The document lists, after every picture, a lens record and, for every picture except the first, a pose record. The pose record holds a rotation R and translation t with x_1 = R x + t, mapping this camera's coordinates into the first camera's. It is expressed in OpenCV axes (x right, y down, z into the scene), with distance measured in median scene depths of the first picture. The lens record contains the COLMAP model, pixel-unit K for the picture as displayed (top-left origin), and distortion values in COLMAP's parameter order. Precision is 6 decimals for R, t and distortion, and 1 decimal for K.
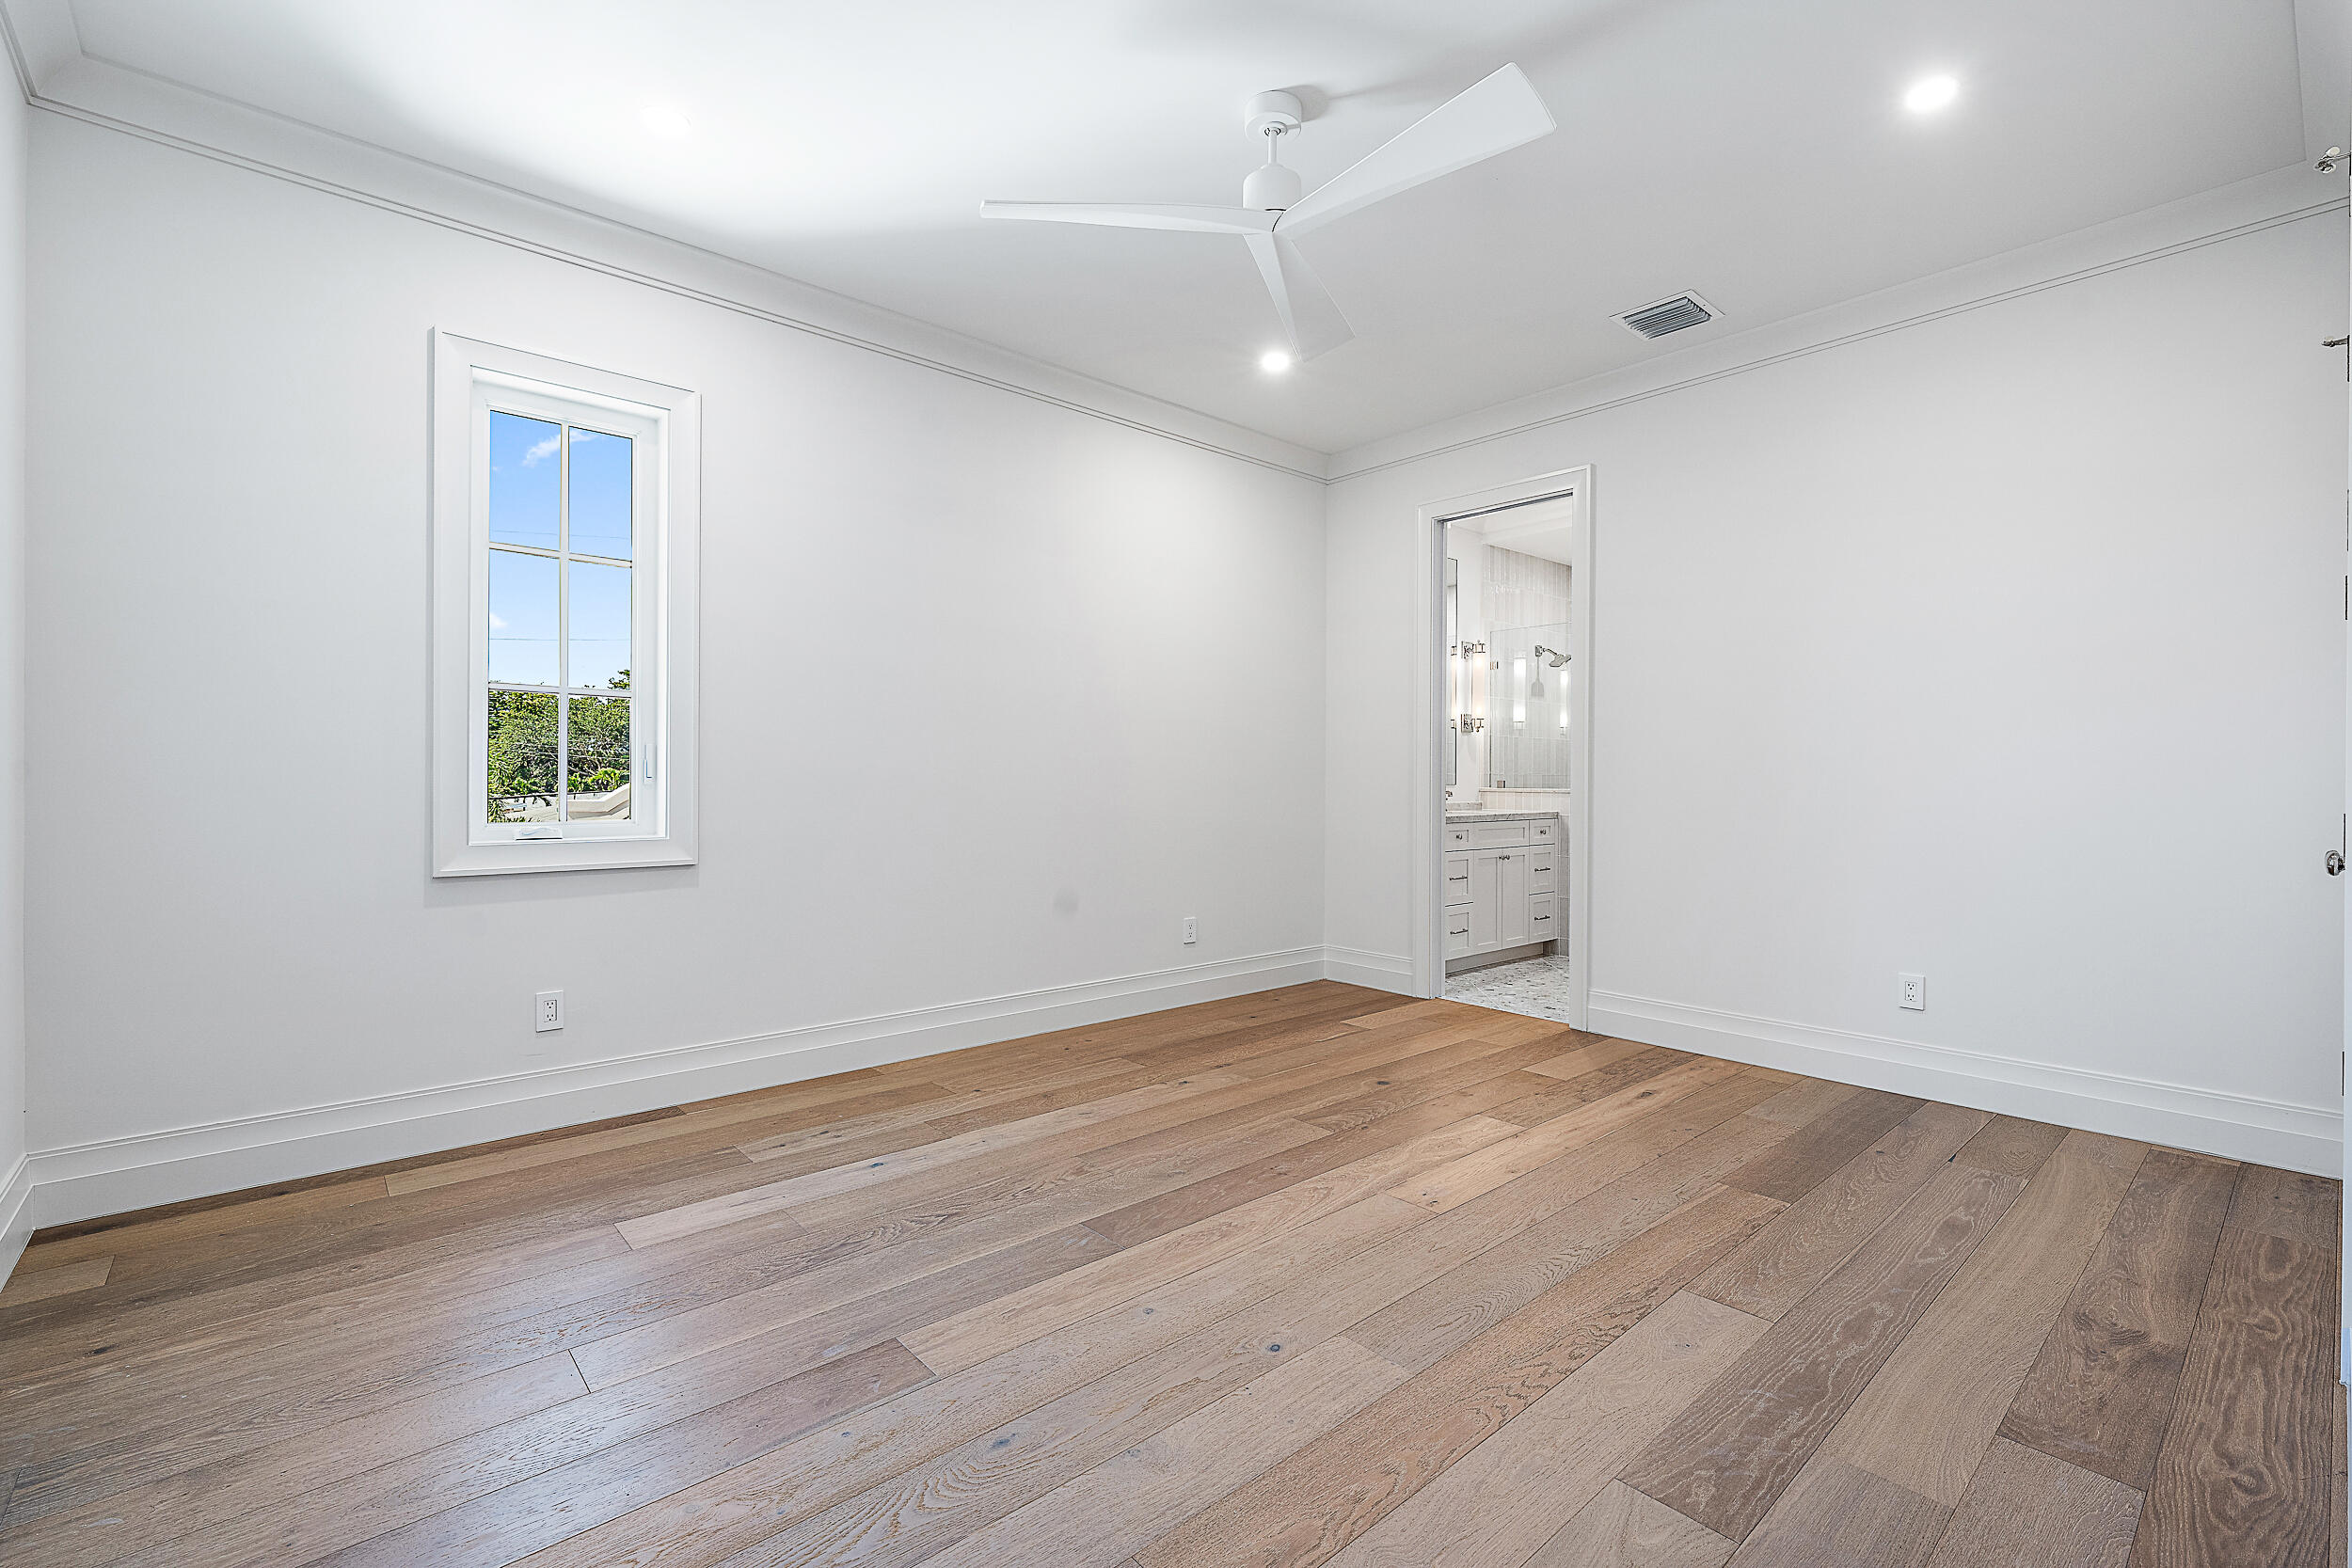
lens RADIAL K [[1035.5, 0, 1176.1], [0, 1035.5, 776.6], [0, 0, 1]] dist [0.005328, 0.000651]
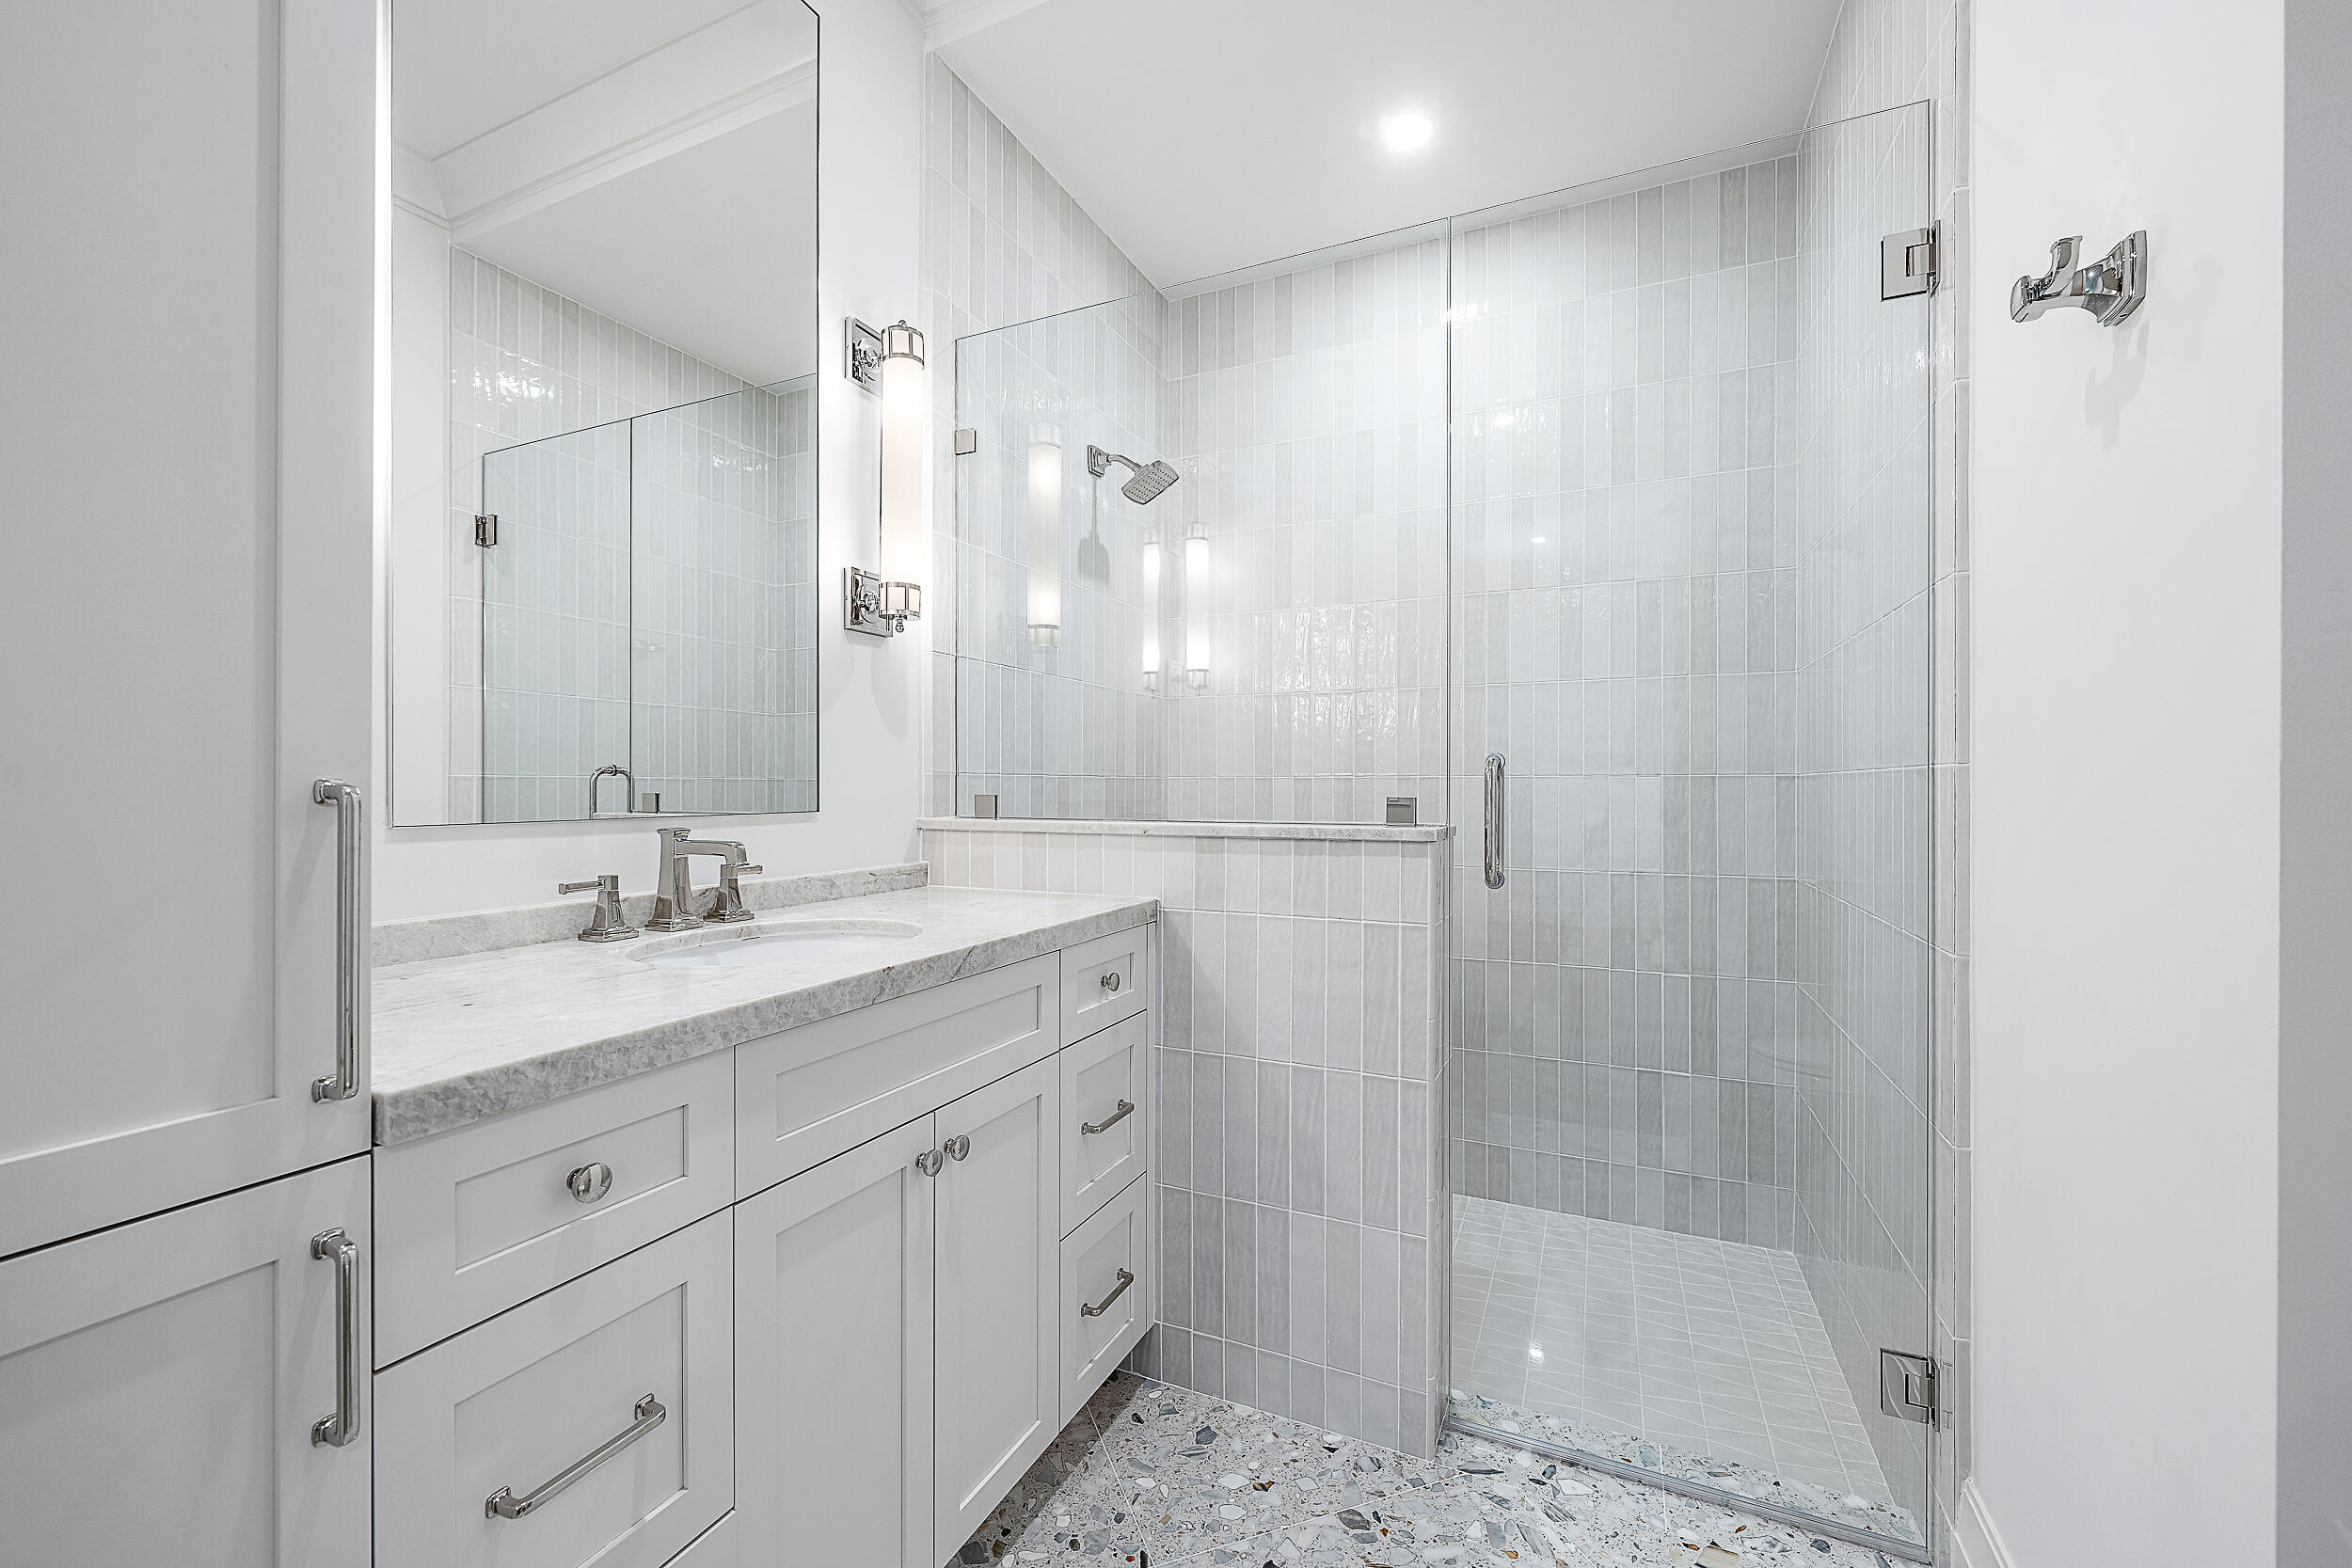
lens RADIAL K [[966.2, 0, 1181.3], [0, 966.2, 794.4], [0, 0, 1]] dist [-0.000733, -0.000034]
pose [[0.914027, -0.007571, 0.405582, 0.248886], [0.002618, 0.999915, 0.012765, 0.000222], [-0.405645, -0.010606, 0.913969, 0.704682]]
